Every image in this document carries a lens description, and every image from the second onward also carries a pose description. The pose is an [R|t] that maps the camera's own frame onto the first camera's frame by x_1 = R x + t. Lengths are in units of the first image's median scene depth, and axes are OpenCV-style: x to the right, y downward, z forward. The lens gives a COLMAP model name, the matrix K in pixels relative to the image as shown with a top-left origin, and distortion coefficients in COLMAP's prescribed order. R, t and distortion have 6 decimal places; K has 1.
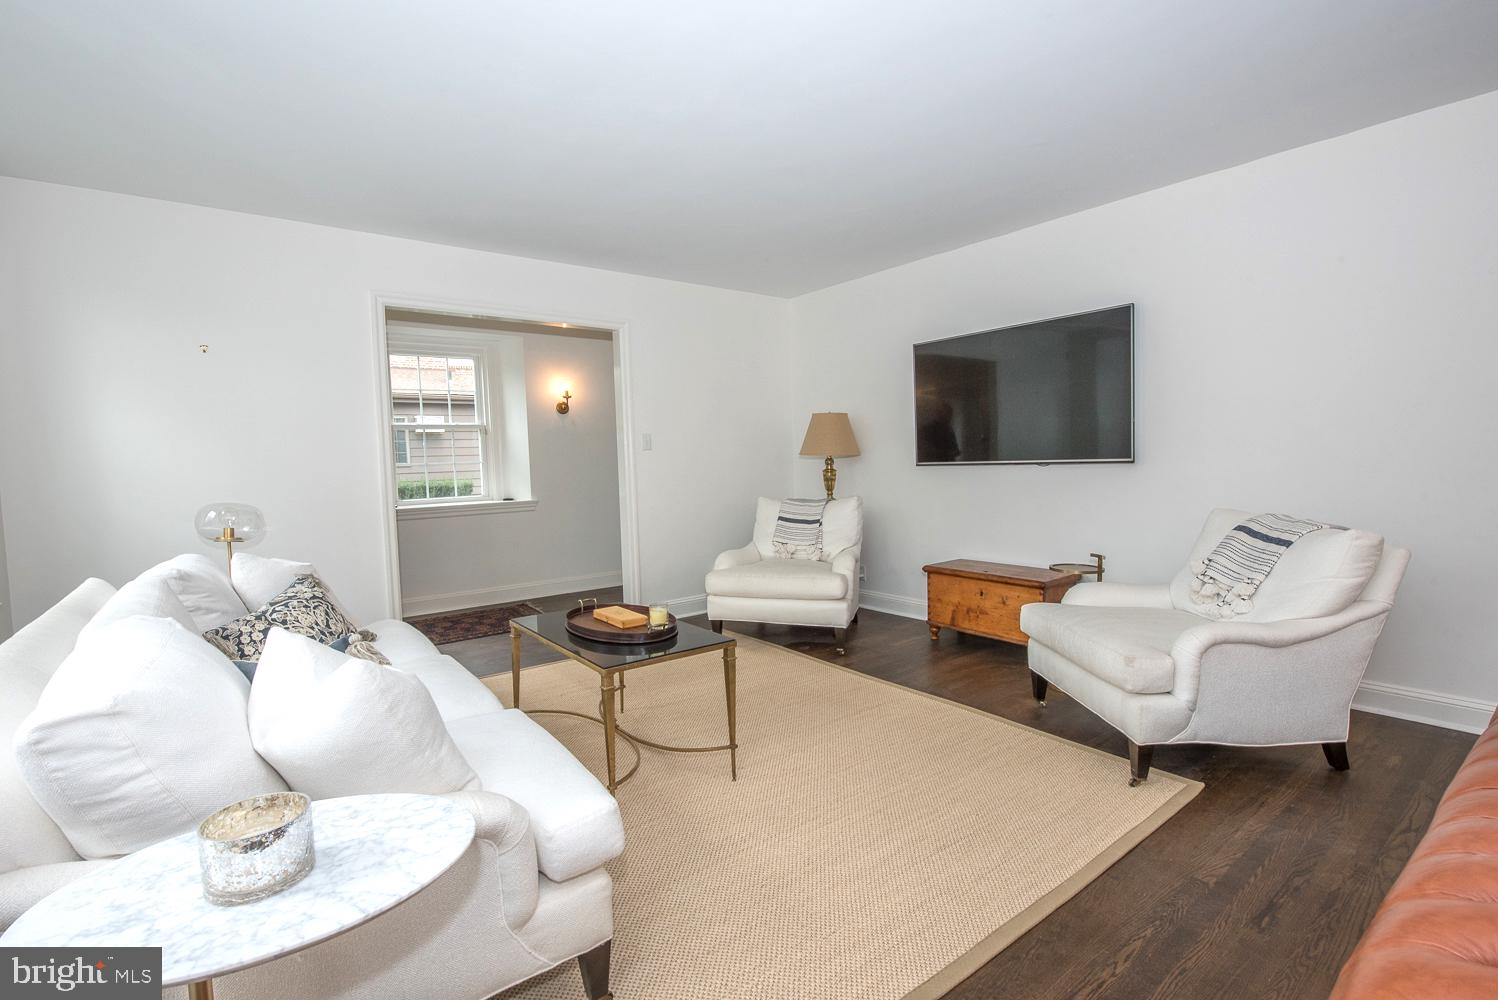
lens RADIAL K [[699.1, 0, 752.5], [0, 699.1, 494.0], [0, 0, 1]] dist [-0.001477, -0.000319]
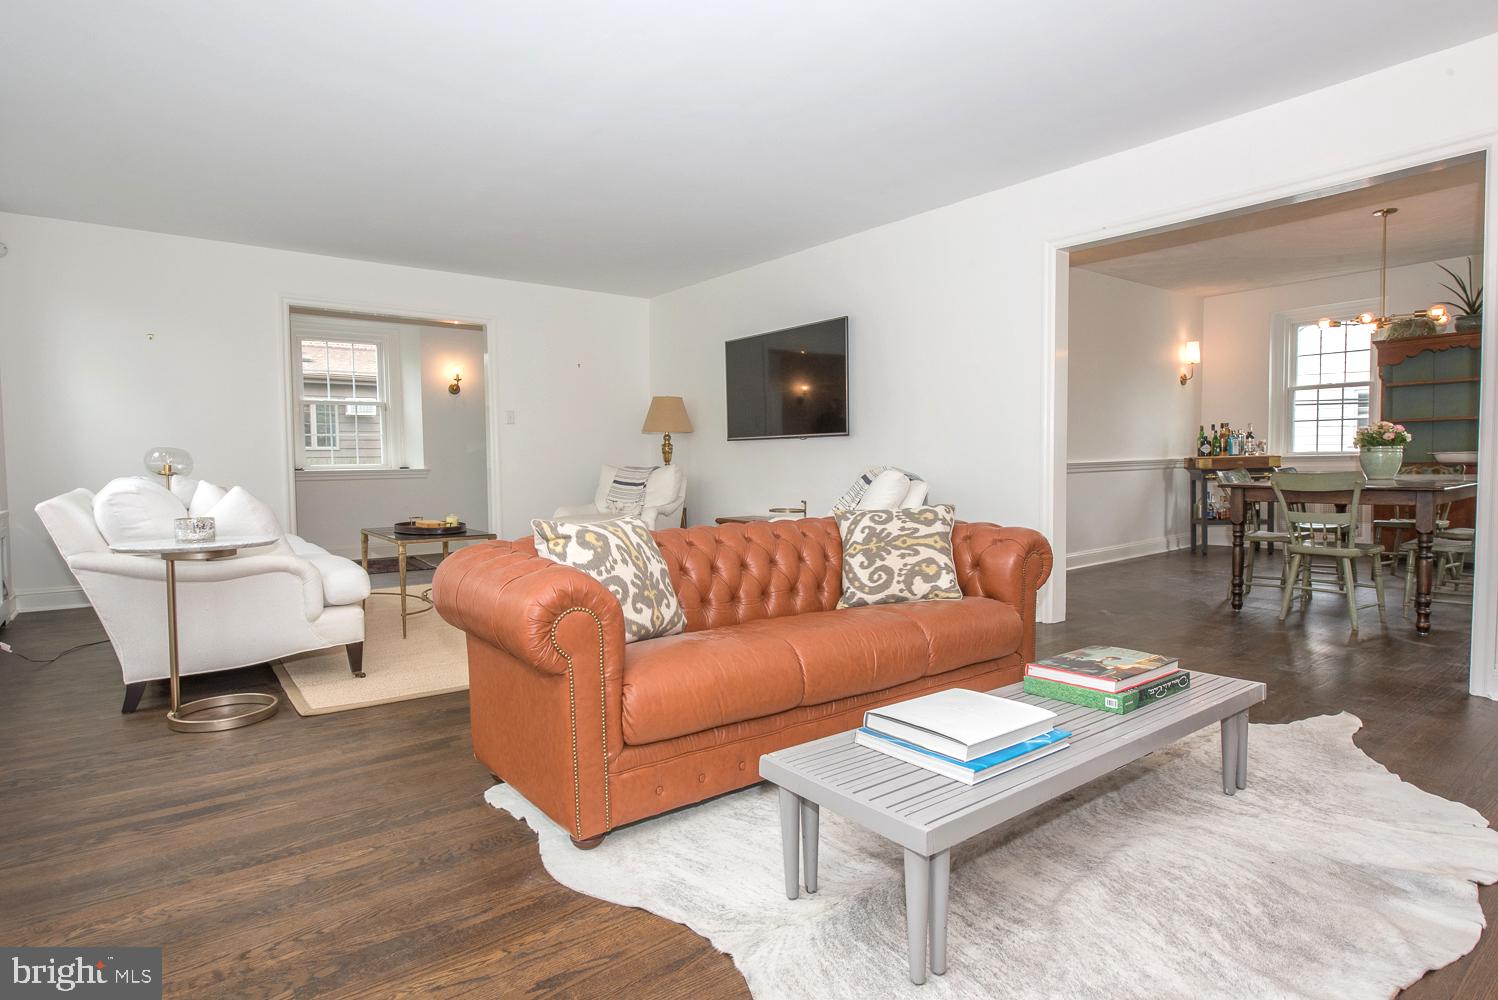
lens RADIAL K [[808.3, 0, 749.6], [0, 808.3, 501.5], [0, 0, 1]] dist [0.005525, 0.001975]
pose [[0.999816, 0.018884, -0.003321, 0.263104], [-0.018877, 0.999820, 0.001913, 0.058542], [0.003357, -0.001850, 0.999993, -0.386032]]
